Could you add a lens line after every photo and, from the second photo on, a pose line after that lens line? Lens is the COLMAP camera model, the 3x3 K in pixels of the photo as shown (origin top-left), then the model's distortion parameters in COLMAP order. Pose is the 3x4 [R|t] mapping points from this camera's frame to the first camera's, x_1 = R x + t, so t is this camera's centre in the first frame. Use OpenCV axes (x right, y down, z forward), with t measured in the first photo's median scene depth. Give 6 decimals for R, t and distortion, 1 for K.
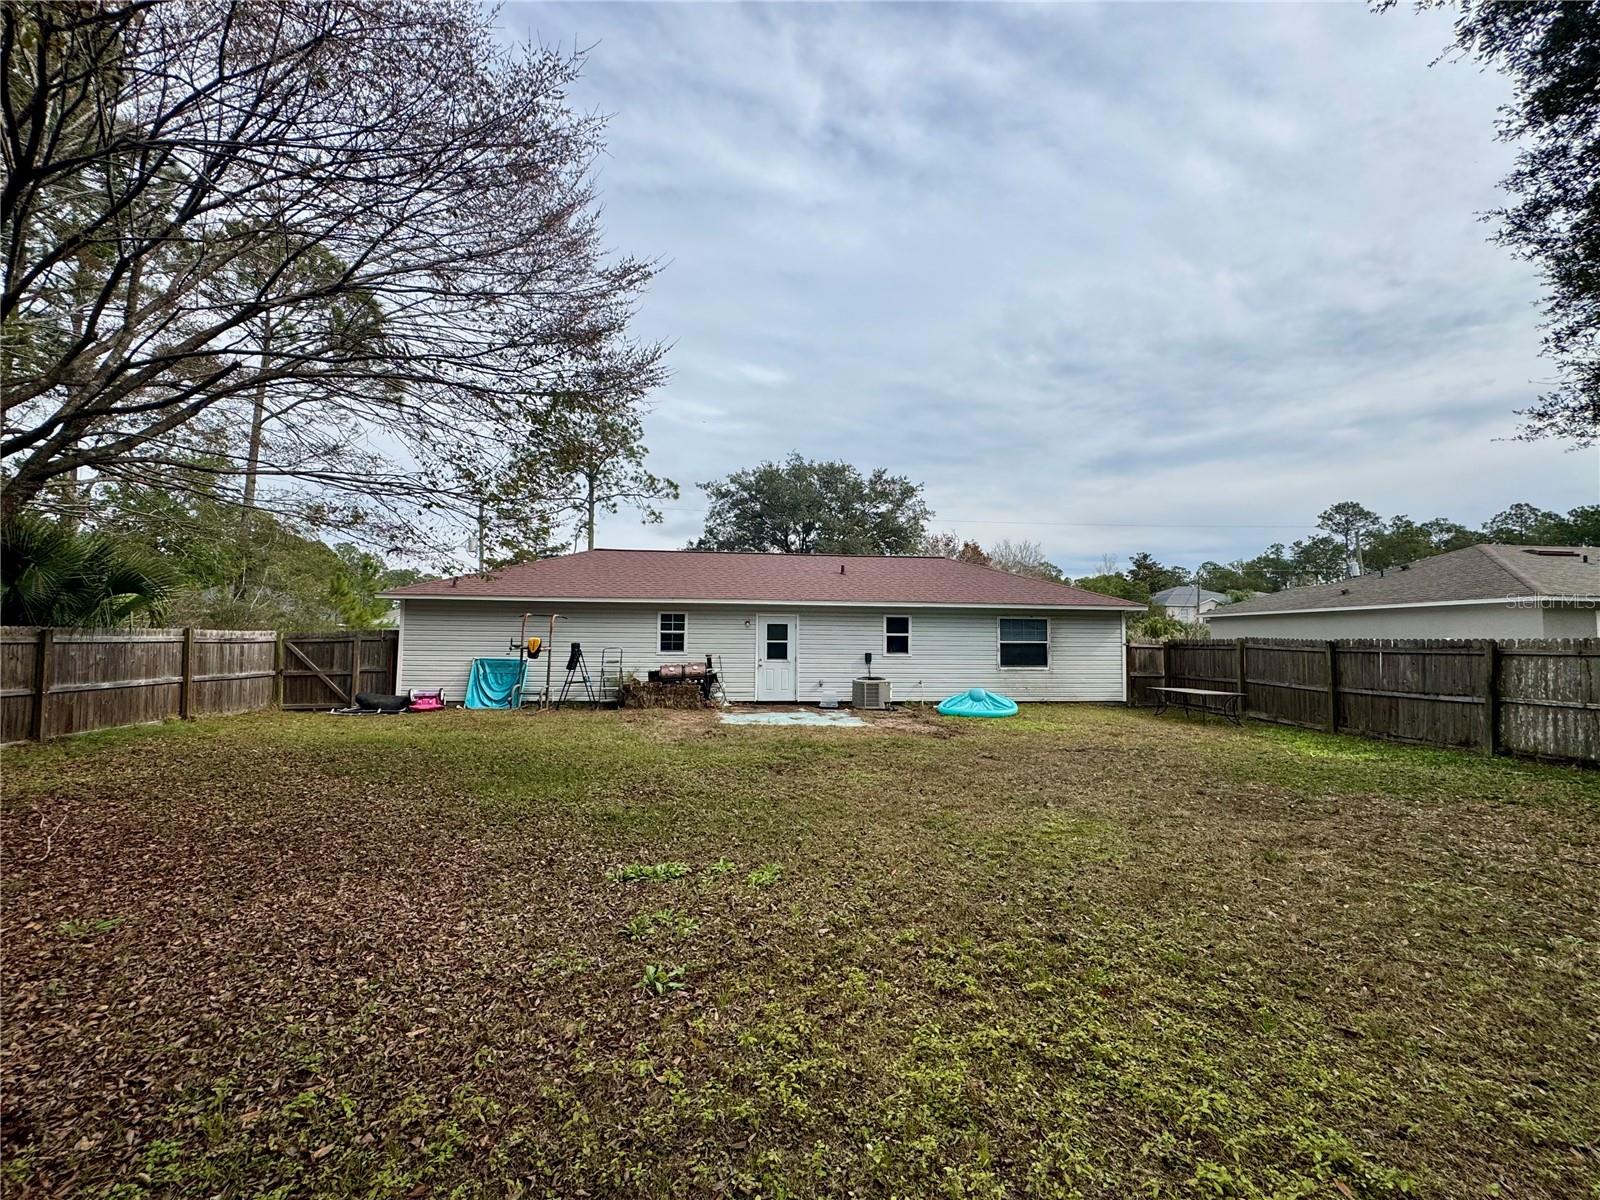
lens RADIAL K [[636.8, 0, 800.9], [0, 636.8, 598.0], [0, 0, 1]] dist [-0.000328, 0.000116]
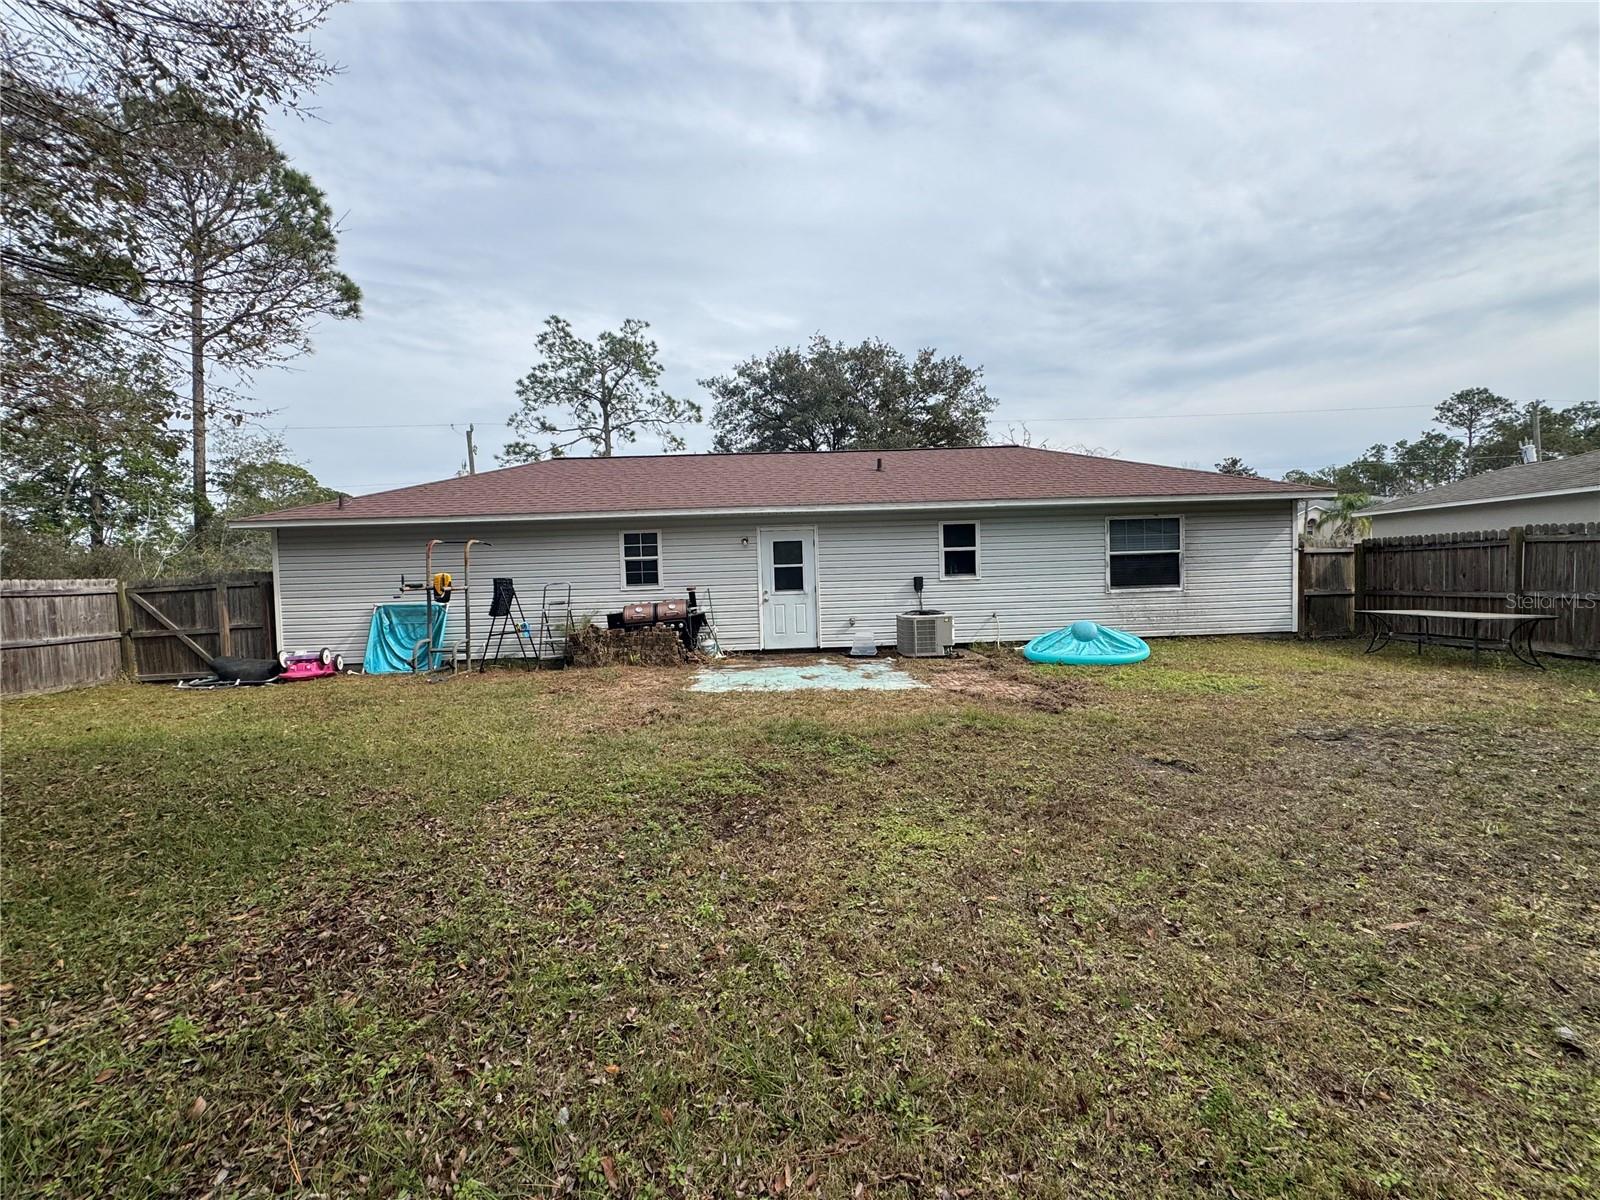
lens RADIAL K [[636.8, 0, 793.6], [0, 636.8, 605.5], [0, 0, 1]] dist [-0.000328, 0.000116]
pose [[0.995293, -0.037846, -0.089221, 0.030647], [0.047560, 0.992859, 0.109401, 0.034941], [0.084443, -0.113129, 0.989985, 0.291077]]
